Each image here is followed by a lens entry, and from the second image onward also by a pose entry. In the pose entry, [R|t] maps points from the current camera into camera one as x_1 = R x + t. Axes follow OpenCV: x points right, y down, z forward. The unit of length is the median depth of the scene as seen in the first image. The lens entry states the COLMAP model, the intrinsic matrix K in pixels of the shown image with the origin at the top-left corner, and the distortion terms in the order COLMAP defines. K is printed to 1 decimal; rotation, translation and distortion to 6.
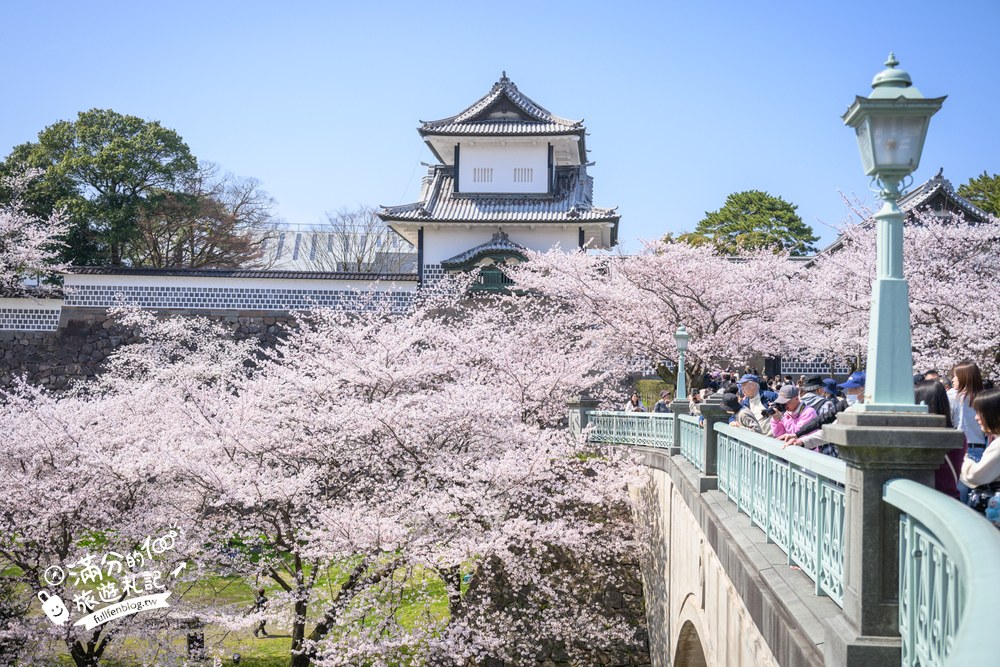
lens RADIAL K [[1189.9, 0, 500.1], [0, 1189.9, 349.6], [0, 0, 1]] dist [0.000976, -0.023797]
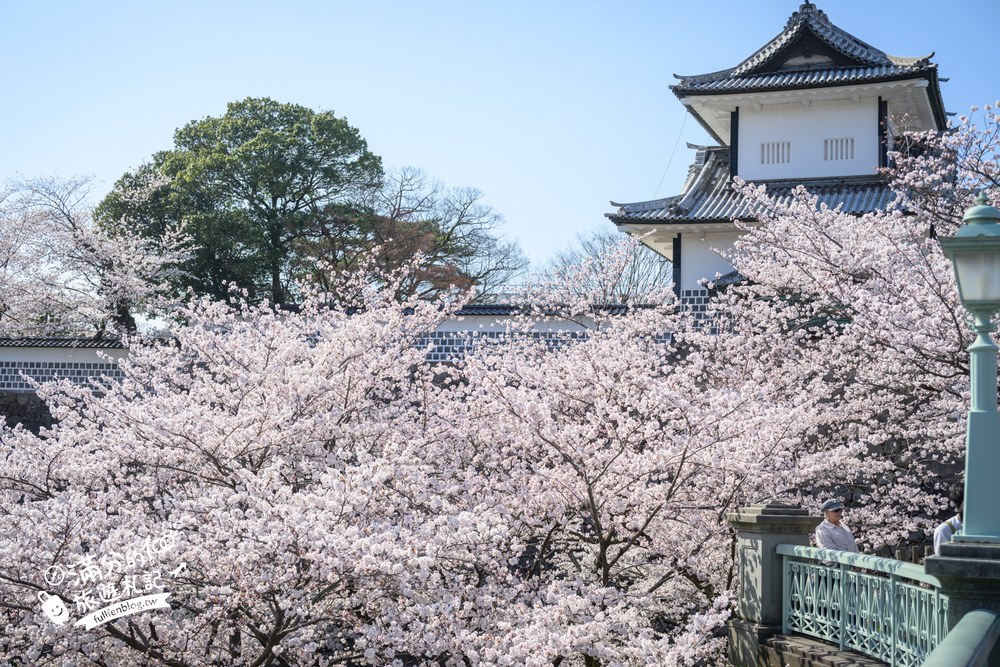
lens RADIAL K [[1339.1, 0, 496.6], [0, 1339.1, 317.1], [0, 0, 1]] dist [0.001268, -0.021056]
pose [[0.958177, -0.019529, -0.285510, 0.071528], [-0.005535, 0.996218, -0.086718, 0.010733], [0.286123, 0.084671, 0.954444, 0.405559]]
